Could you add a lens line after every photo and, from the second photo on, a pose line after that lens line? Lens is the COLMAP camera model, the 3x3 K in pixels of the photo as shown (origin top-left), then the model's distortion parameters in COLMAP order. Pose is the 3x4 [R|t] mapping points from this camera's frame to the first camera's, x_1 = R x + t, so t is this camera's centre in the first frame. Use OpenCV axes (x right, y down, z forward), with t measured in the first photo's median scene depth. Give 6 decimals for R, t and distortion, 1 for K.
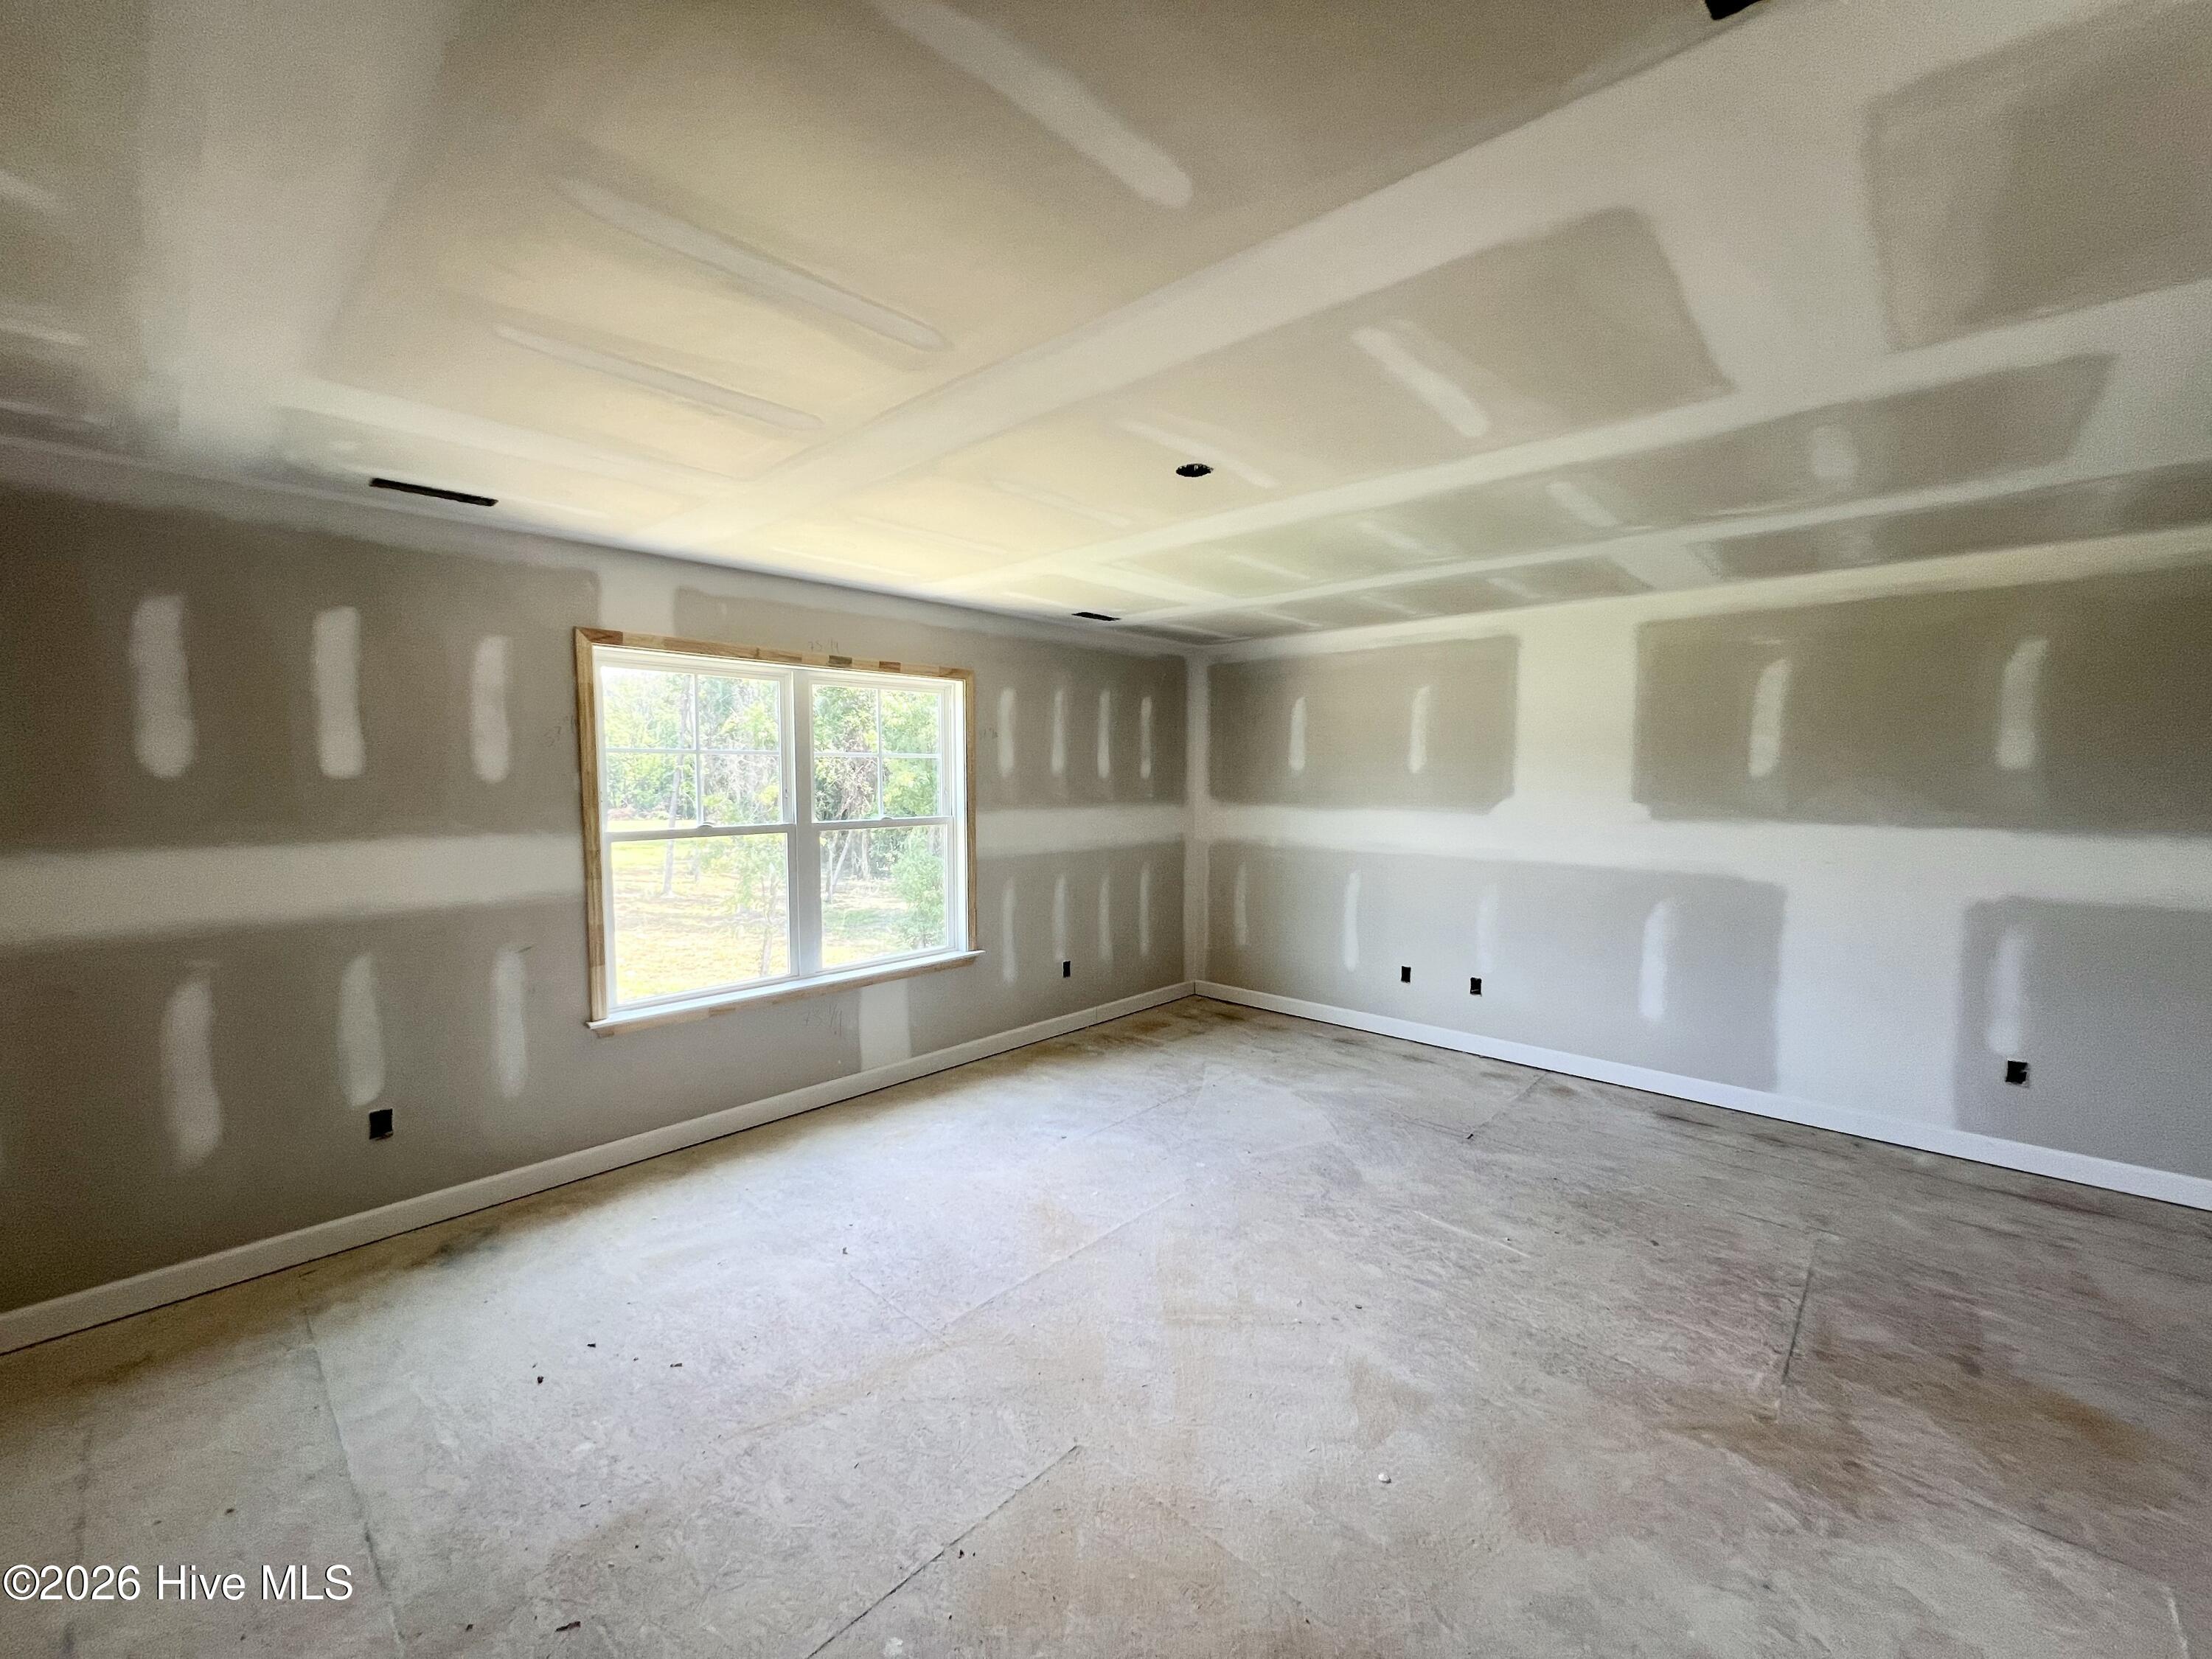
lens RADIAL K [[881.7, 0, 1094.2], [0, 881.7, 832.3], [0, 0, 1]] dist [-0.002838, 0.000796]
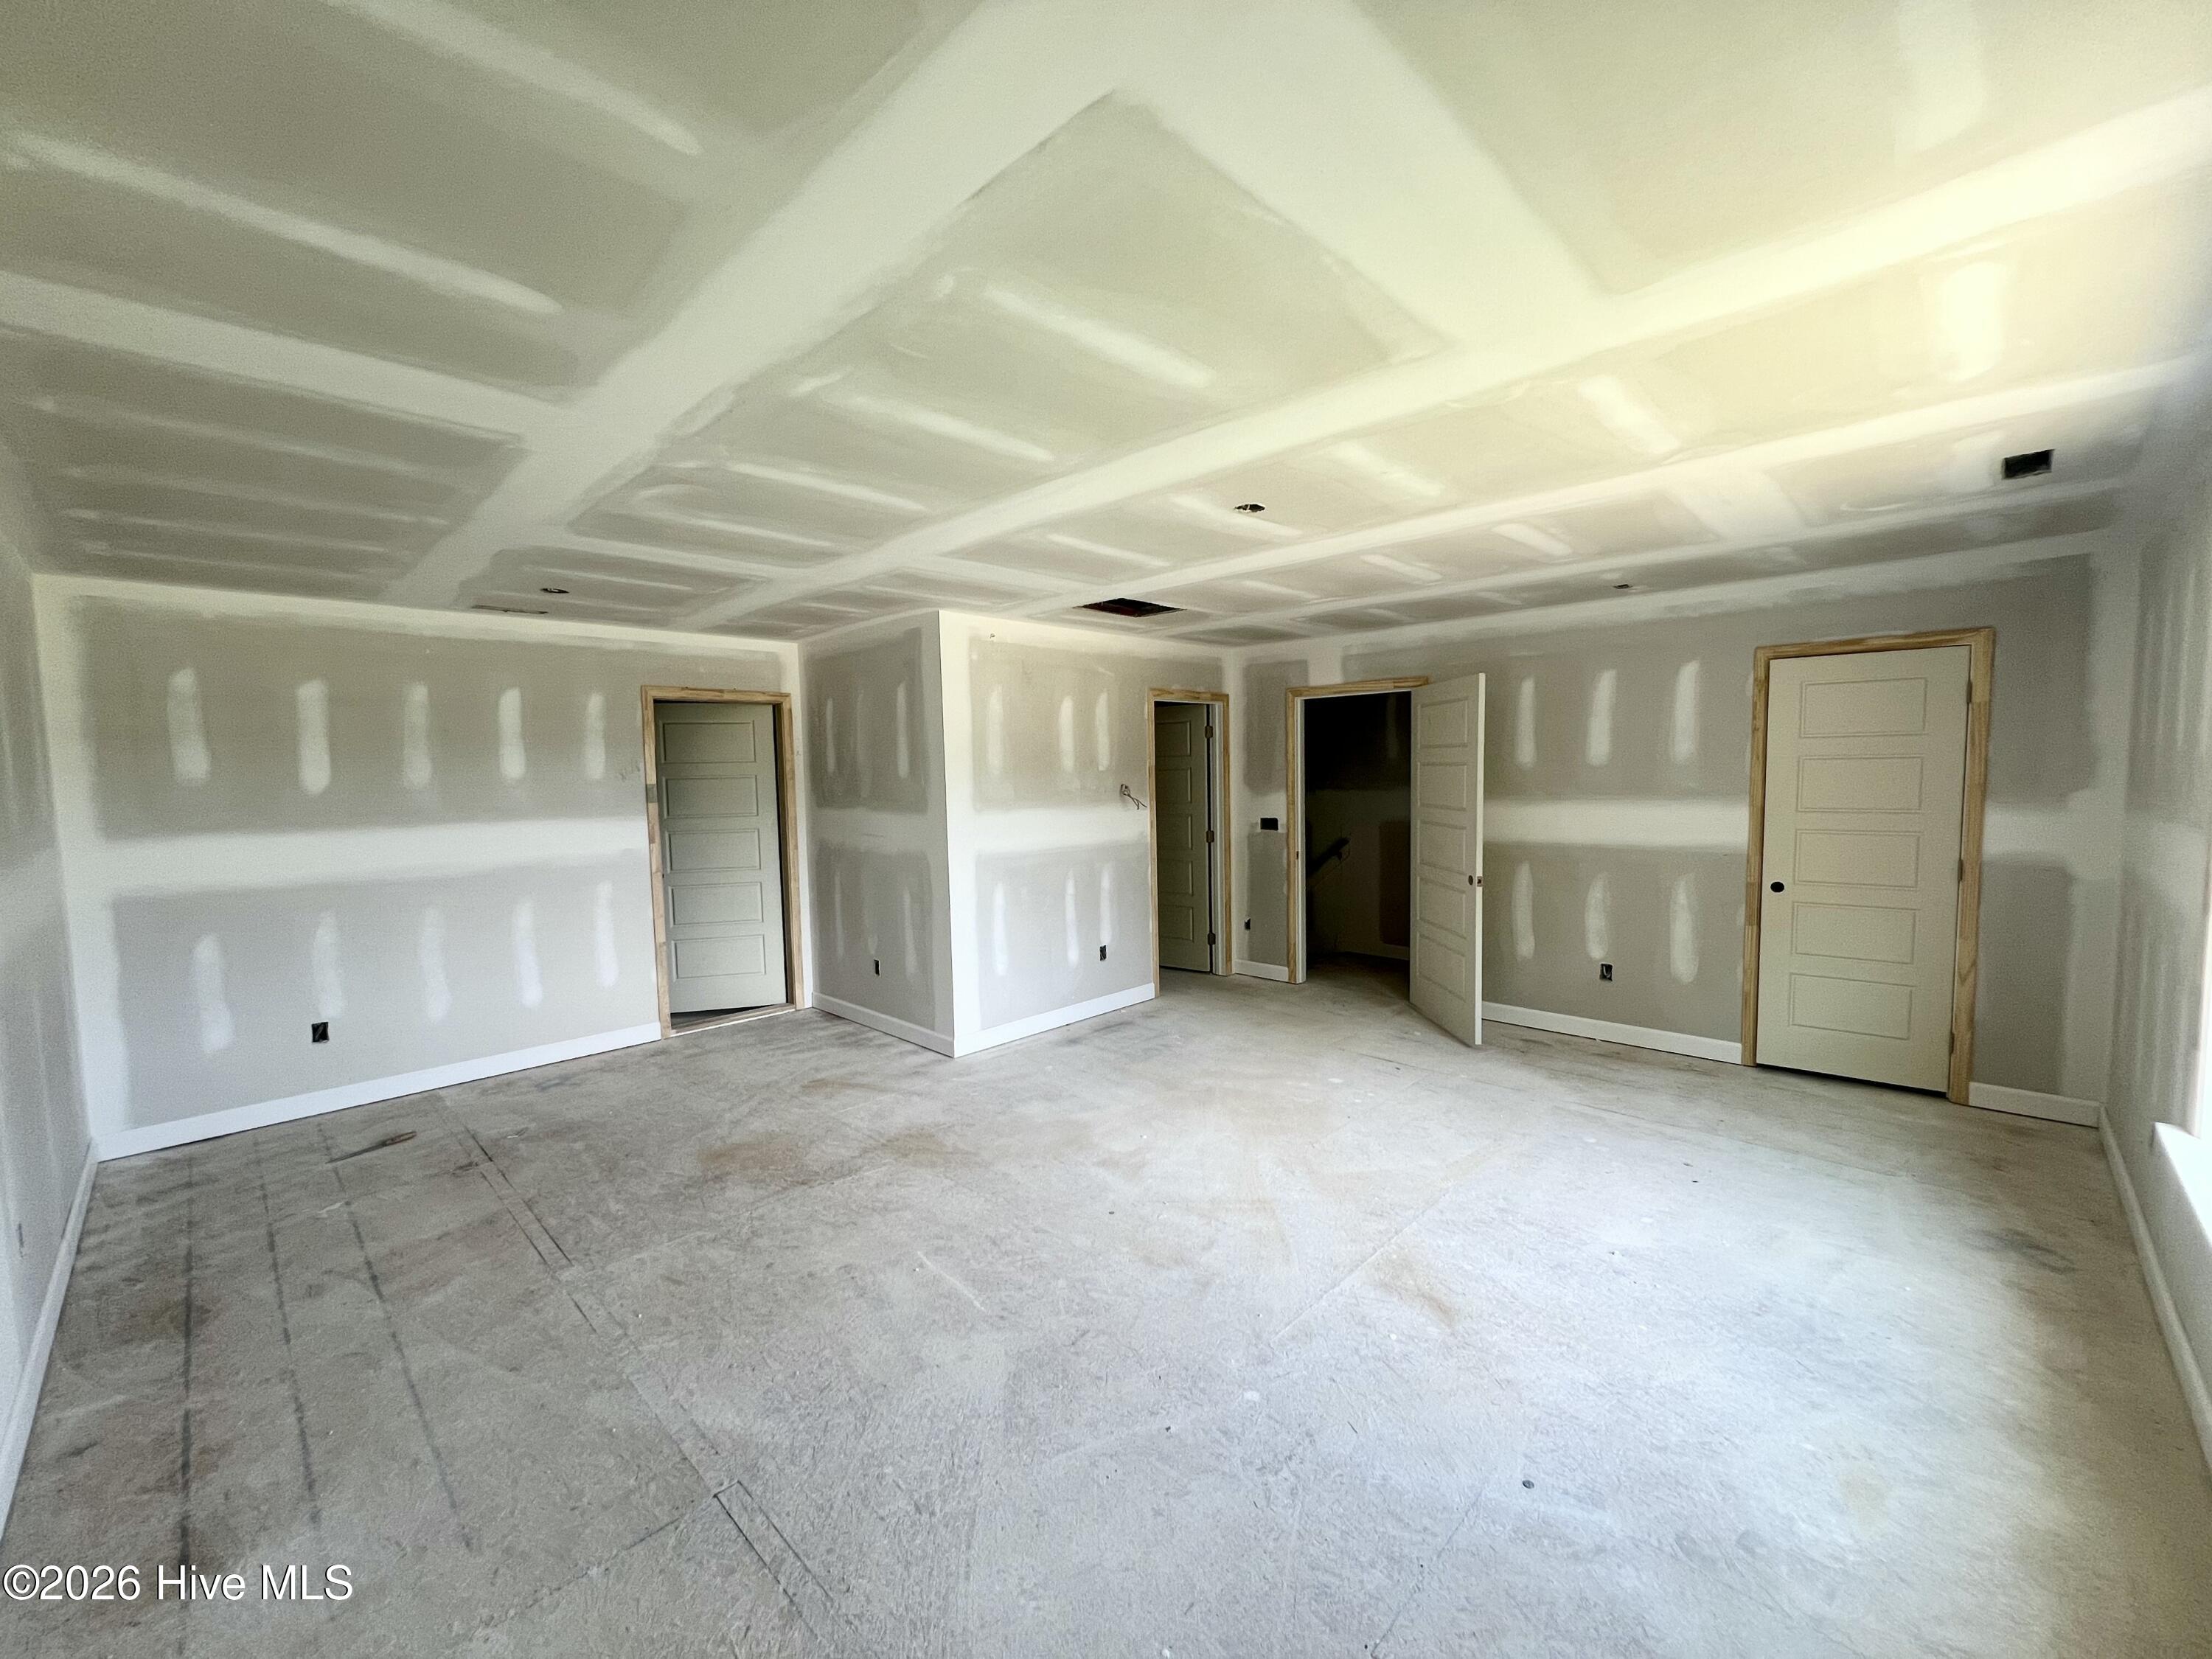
lens RADIAL K [[882.7, 0, 1104.2], [0, 882.7, 833.6], [0, 0, 1]] dist [-0.002947, -0.000553]
pose [[-0.999696, 0.016846, 0.017992, 0.266063], [0.019325, 0.988812, 0.147913, -0.139755], [-0.015299, 0.148215, -0.988837, 2.000505]]
